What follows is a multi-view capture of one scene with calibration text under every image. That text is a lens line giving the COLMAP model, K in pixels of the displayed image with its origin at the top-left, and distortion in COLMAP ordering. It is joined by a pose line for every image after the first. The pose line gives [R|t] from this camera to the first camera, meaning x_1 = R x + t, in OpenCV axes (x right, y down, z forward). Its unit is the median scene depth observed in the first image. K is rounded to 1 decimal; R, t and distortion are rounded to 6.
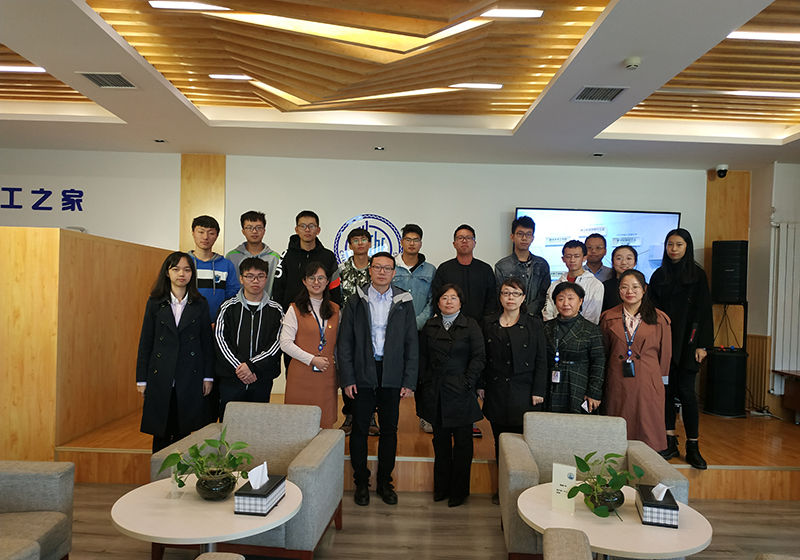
lens RADIAL K [[572.5, 0, 404.9], [0, 572.5, 303.8], [0, 0, 1]] dist [-0.004741, -0.005068]
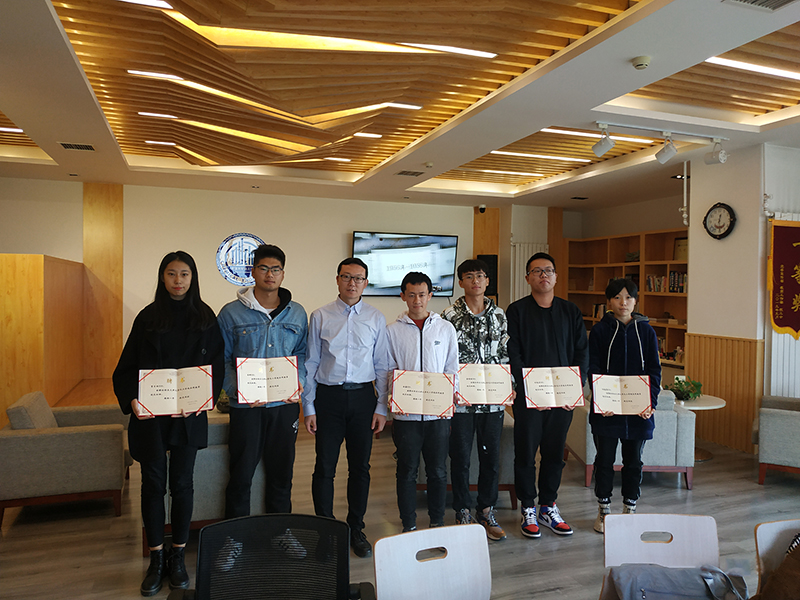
lens RADIAL K [[577.1, 0, 397.4], [0, 577.1, 299.3], [0, 0, 1]] dist [0.046900, 0.001872]
pose [[0.945523, -0.026997, 0.324434, -0.216799], [0.022721, 0.999598, 0.016962, -0.024669], [-0.324761, -0.008667, 0.945756, -0.501967]]
